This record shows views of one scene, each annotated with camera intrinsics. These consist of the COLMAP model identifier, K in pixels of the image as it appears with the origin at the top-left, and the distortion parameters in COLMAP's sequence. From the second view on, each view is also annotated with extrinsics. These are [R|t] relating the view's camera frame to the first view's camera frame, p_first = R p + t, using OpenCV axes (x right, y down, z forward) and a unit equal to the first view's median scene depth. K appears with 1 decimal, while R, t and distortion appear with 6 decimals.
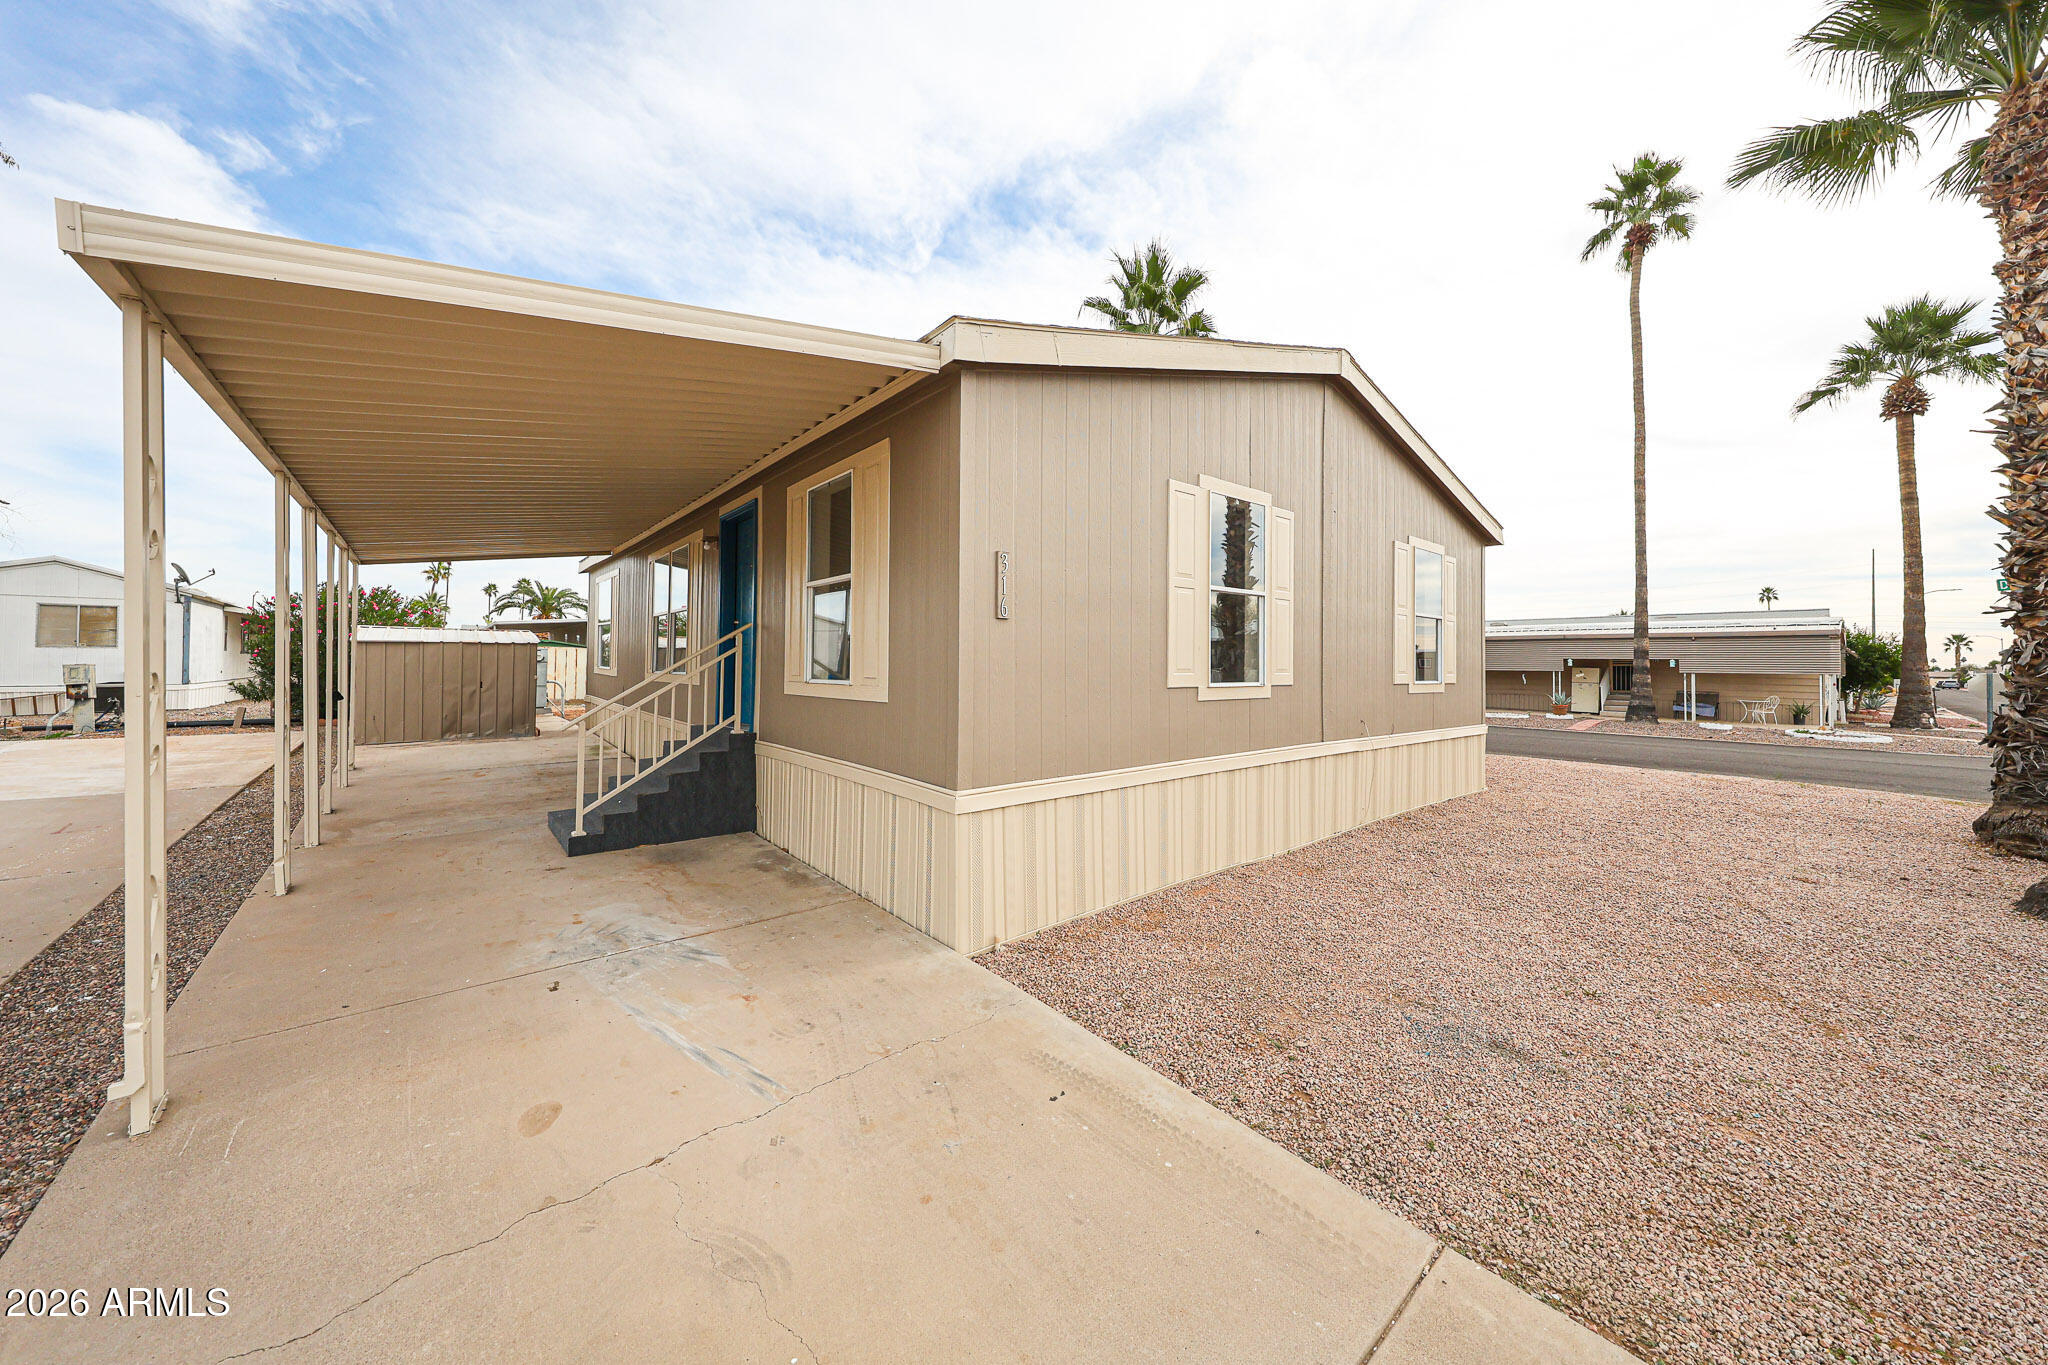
lens RADIAL K [[750.7, 0, 1027.2], [0, 750.7, 660.2], [0, 0, 1]] dist [-0.000112, -0.000001]
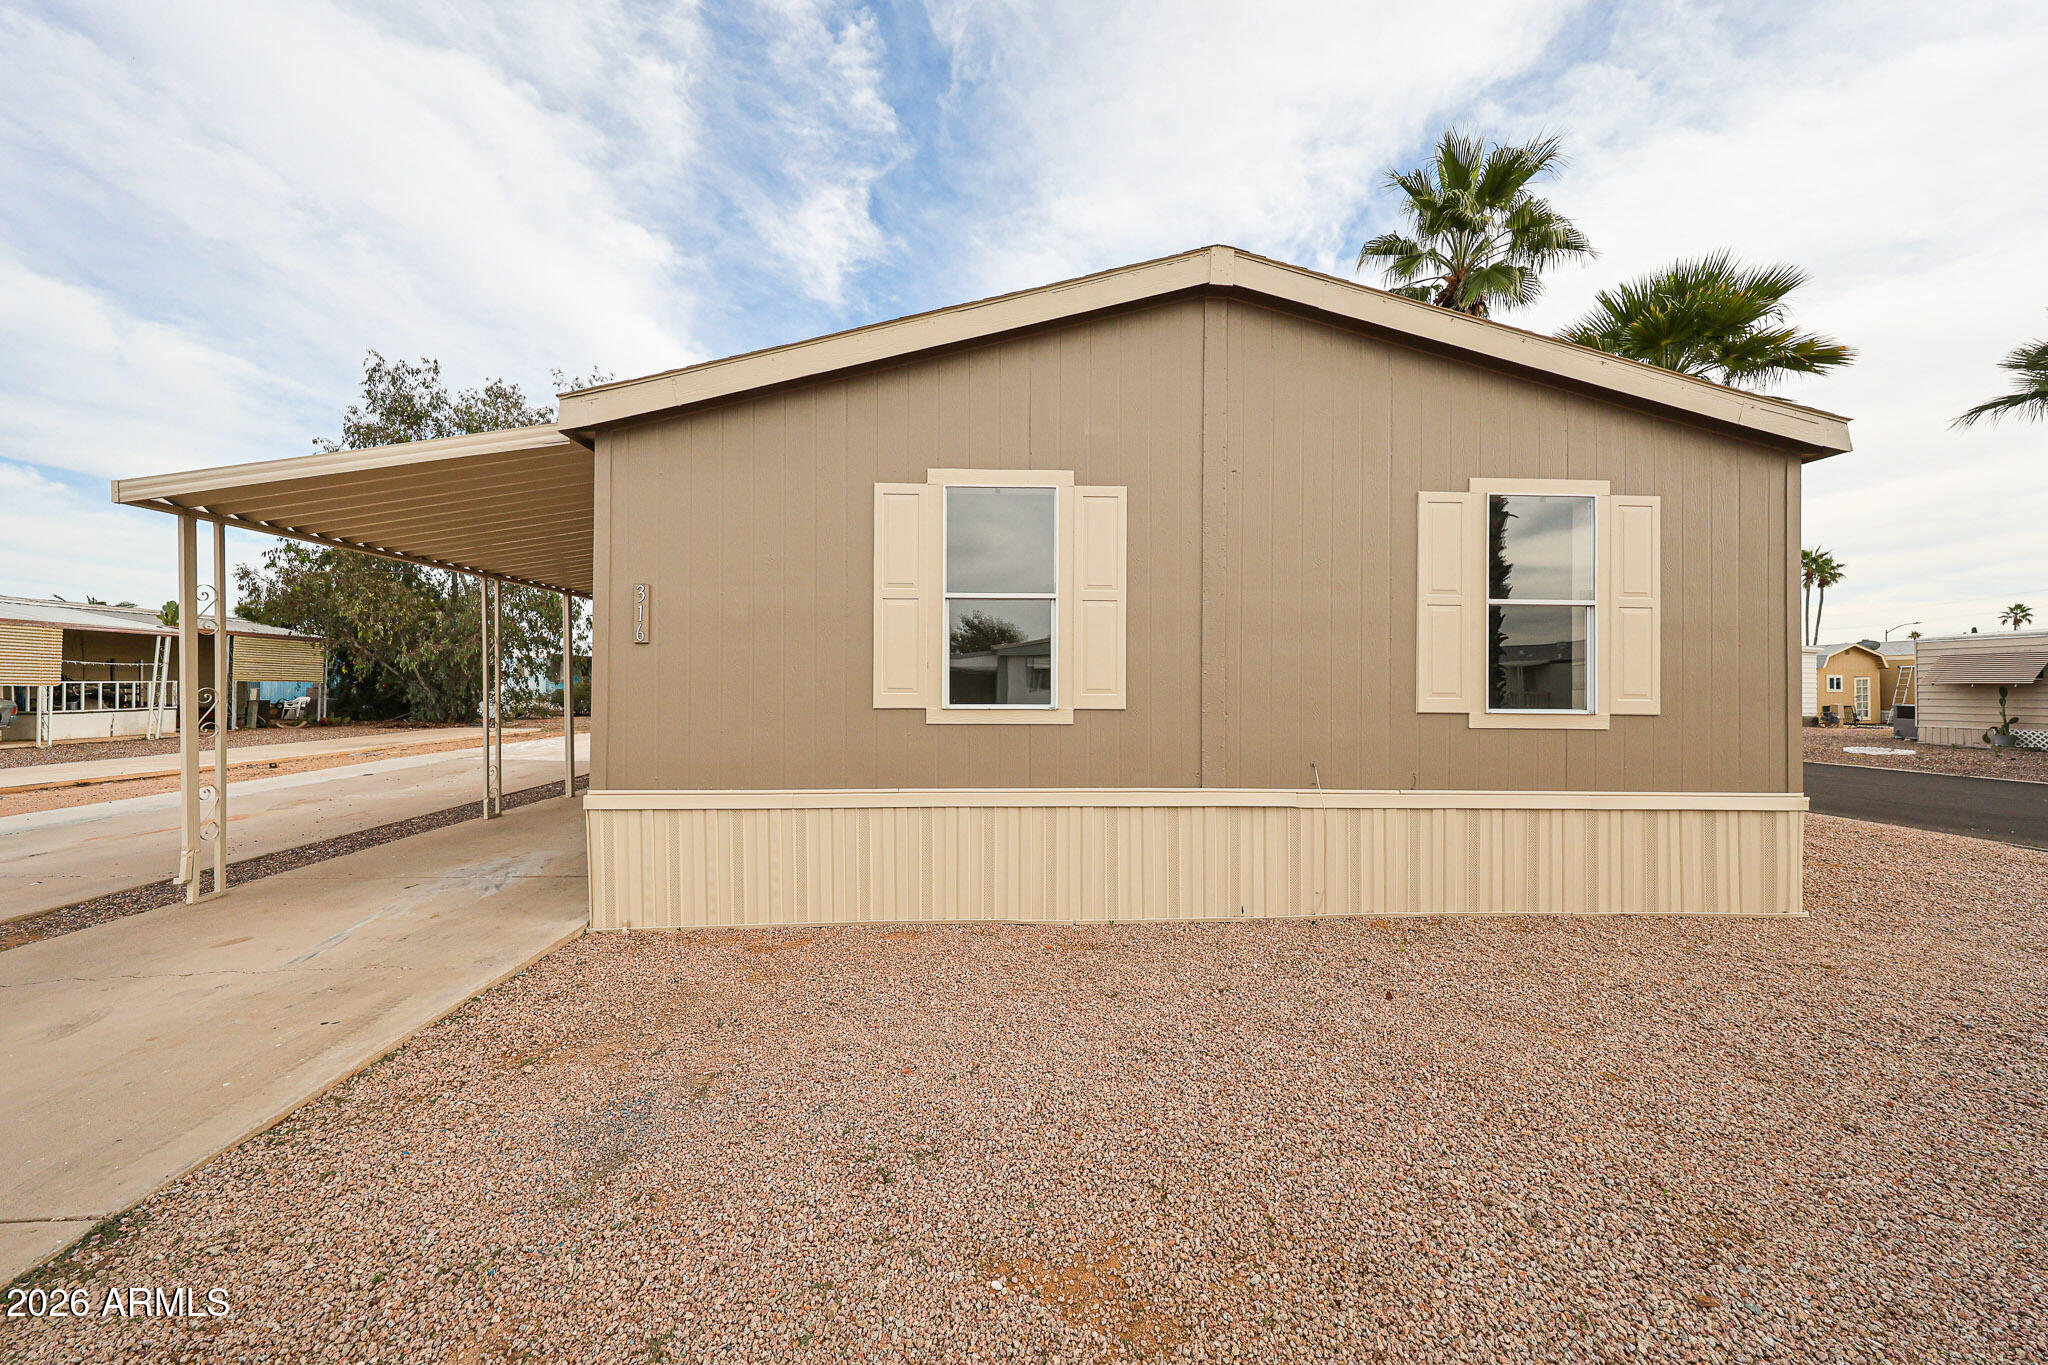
lens RADIAL K [[685.7, 0, 1019.3], [0, 685.7, 681.8], [0, 0, 1]] dist [0.000409, 0.000018]
pose [[0.770738, -0.005555, -0.637127, 0.640138], [0.004087, 0.999985, -0.003774, 0.005792], [0.637139, 0.000305, 0.770749, 0.341458]]
